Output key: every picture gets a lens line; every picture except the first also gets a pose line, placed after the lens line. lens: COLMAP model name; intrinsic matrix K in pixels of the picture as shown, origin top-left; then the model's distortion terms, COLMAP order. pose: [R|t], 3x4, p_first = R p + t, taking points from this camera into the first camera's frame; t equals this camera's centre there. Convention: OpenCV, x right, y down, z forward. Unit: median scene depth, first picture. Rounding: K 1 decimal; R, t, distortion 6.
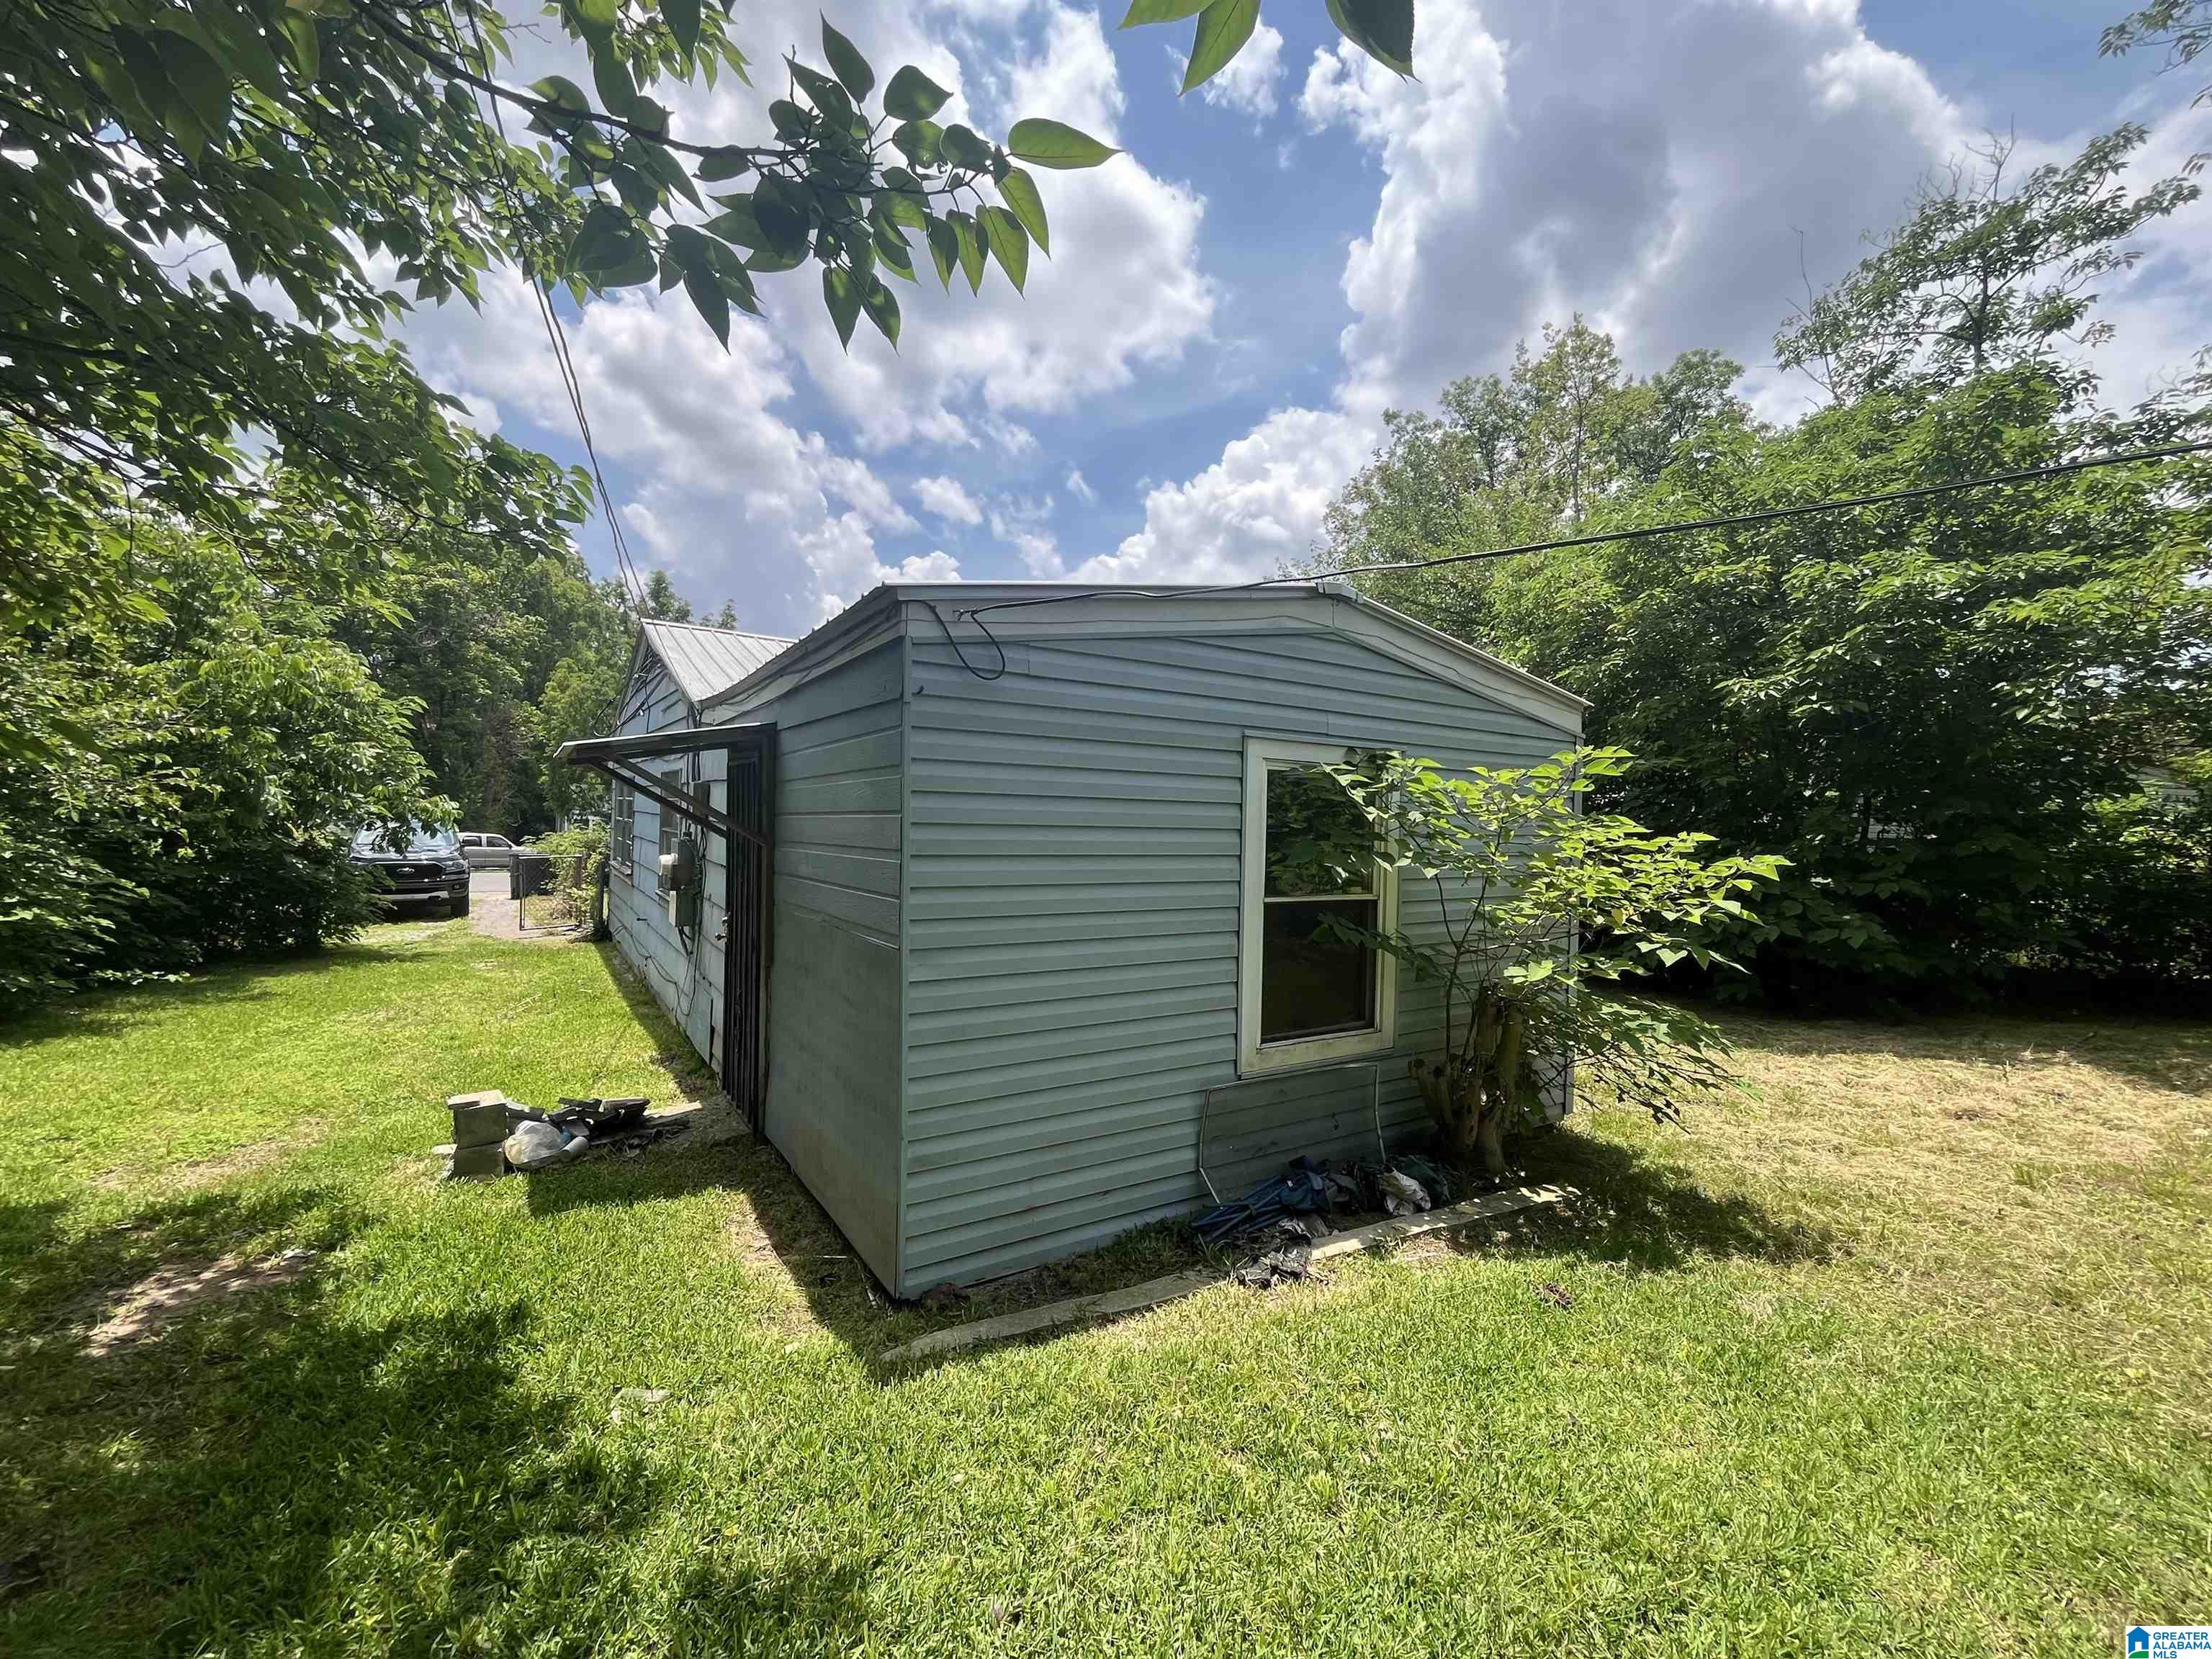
lens RADIAL K [[908.2, 0, 1095.6], [0, 908.2, 833.2], [0, 0, 1]] dist [0.000364, 0.000008]
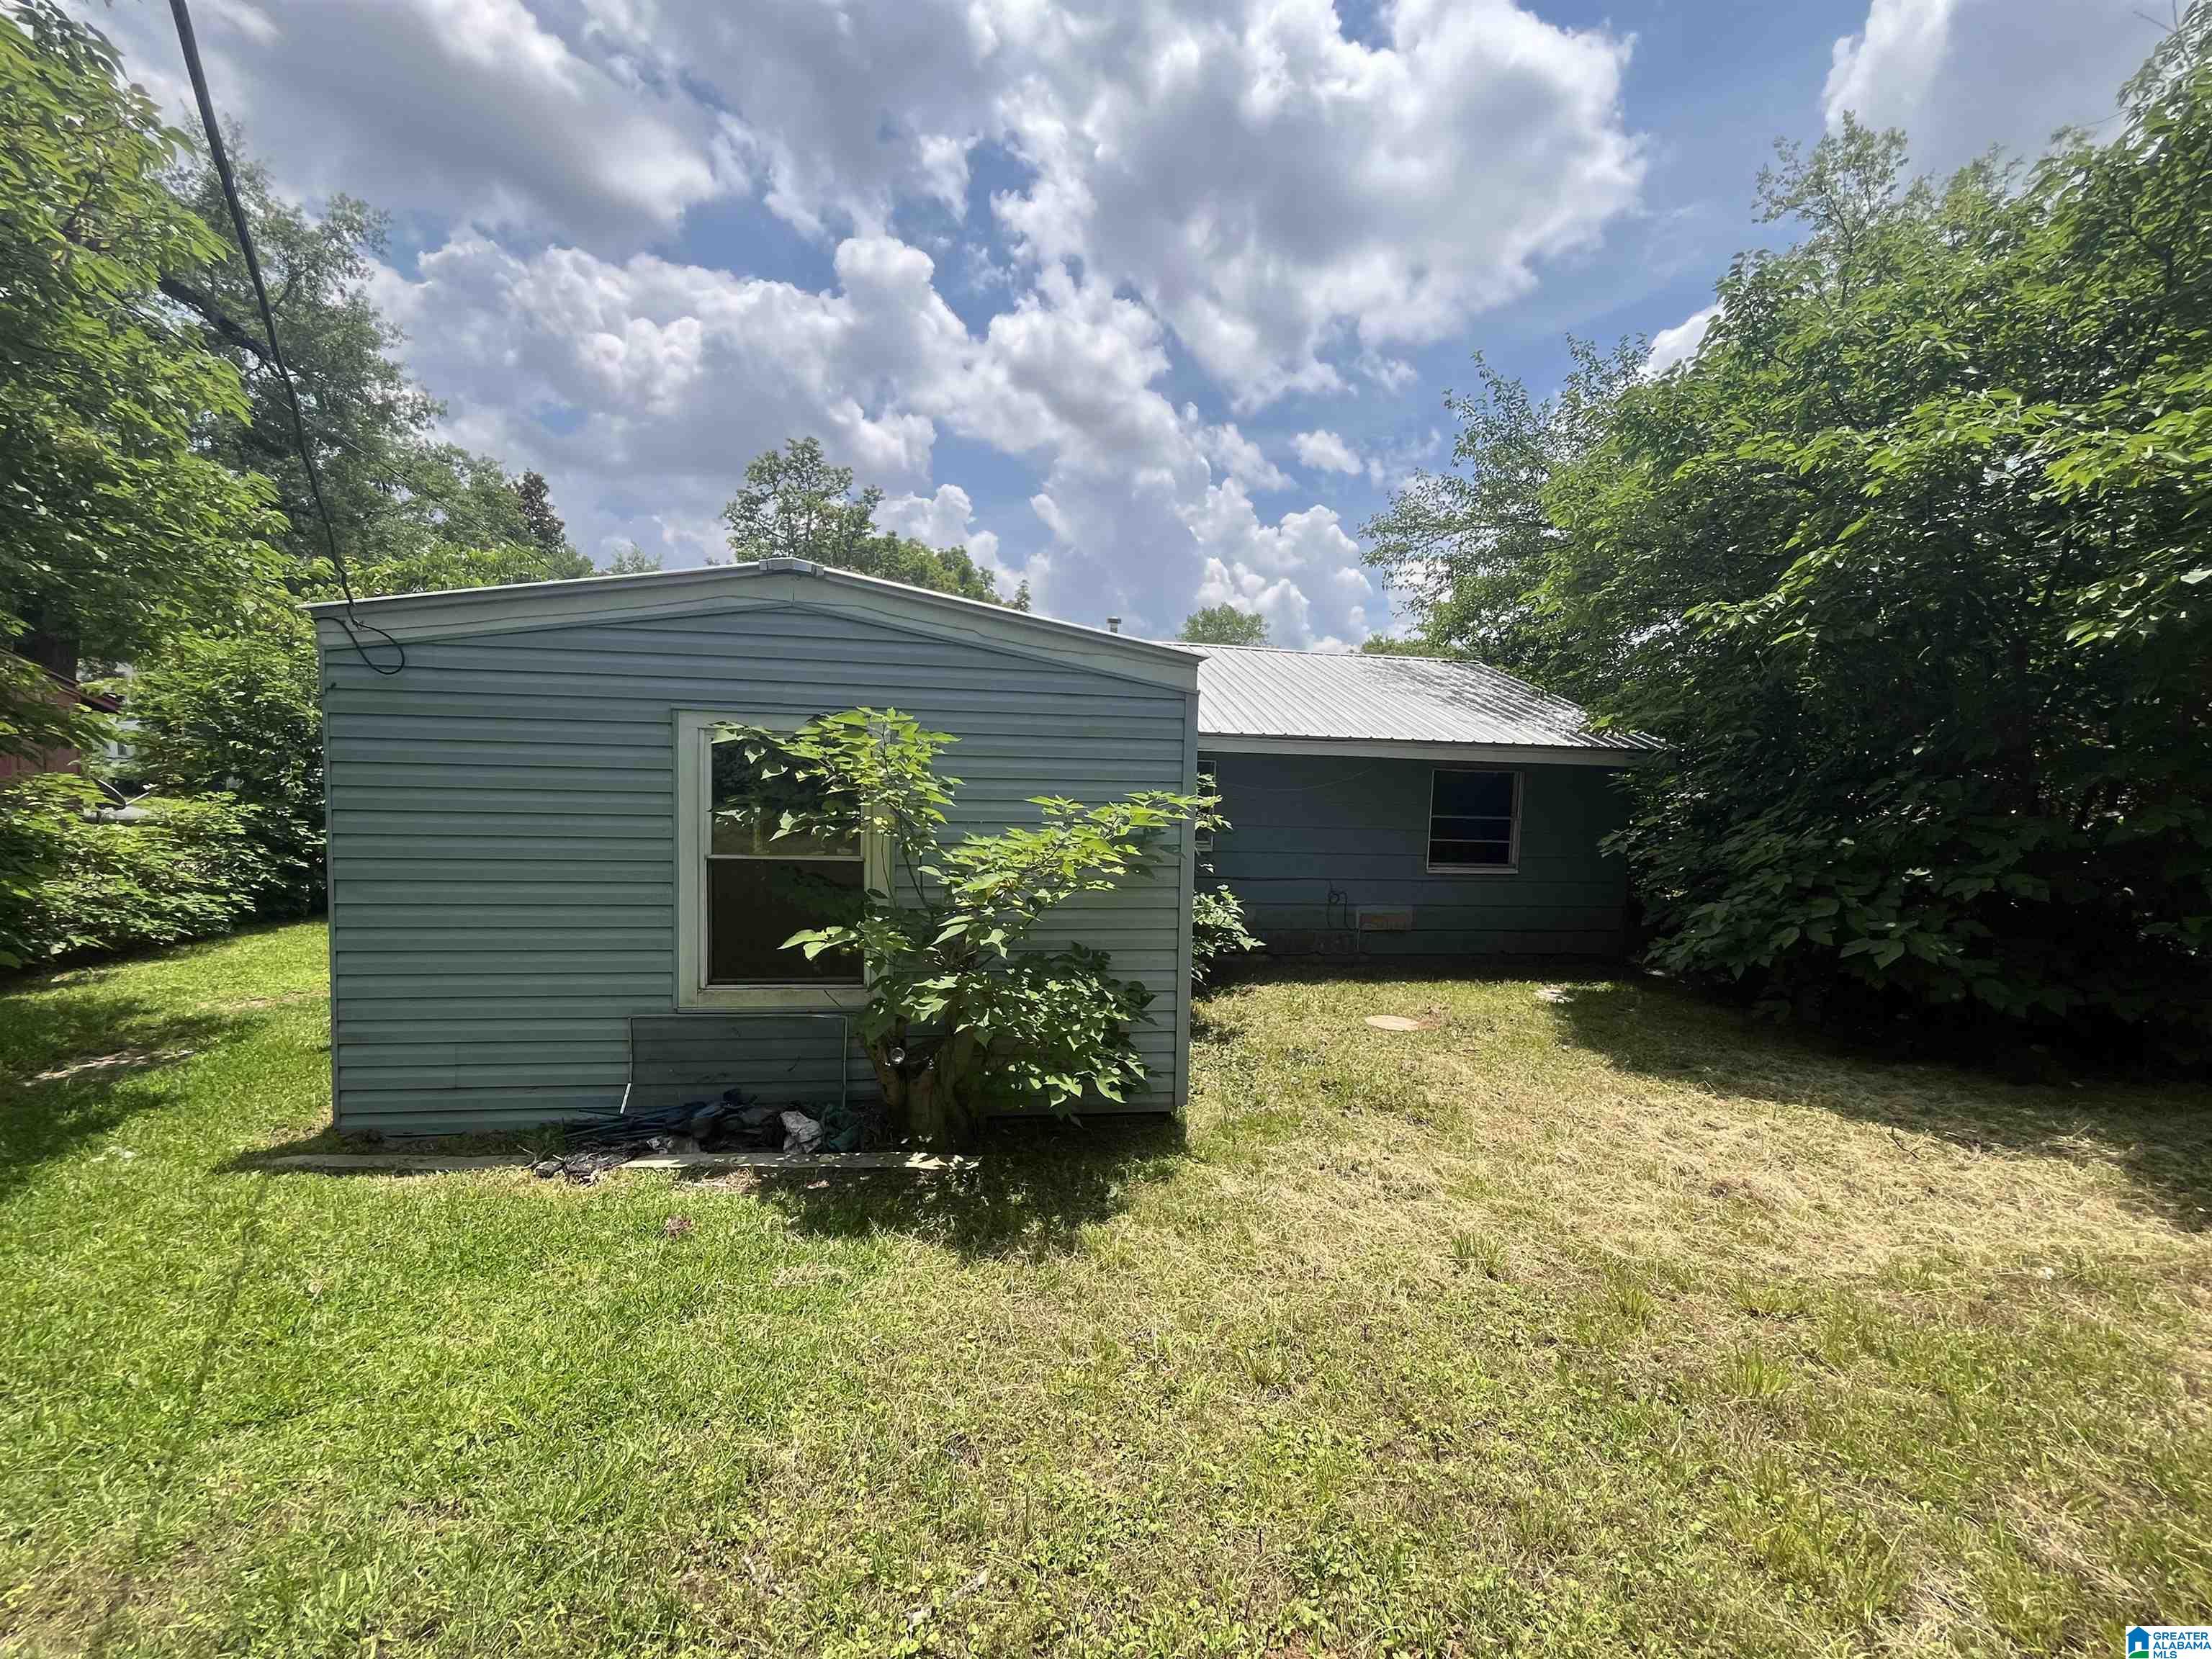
lens RADIAL K [[908.2, 0, 1092.4], [0, 908.2, 830.3], [0, 0, 1]] dist [0.000364, 0.000008]
pose [[0.914503, 0.027131, -0.403668, 0.540864], [-0.011655, 0.999102, 0.040746, -0.004463], [0.404410, -0.032557, 0.913998, 0.089264]]
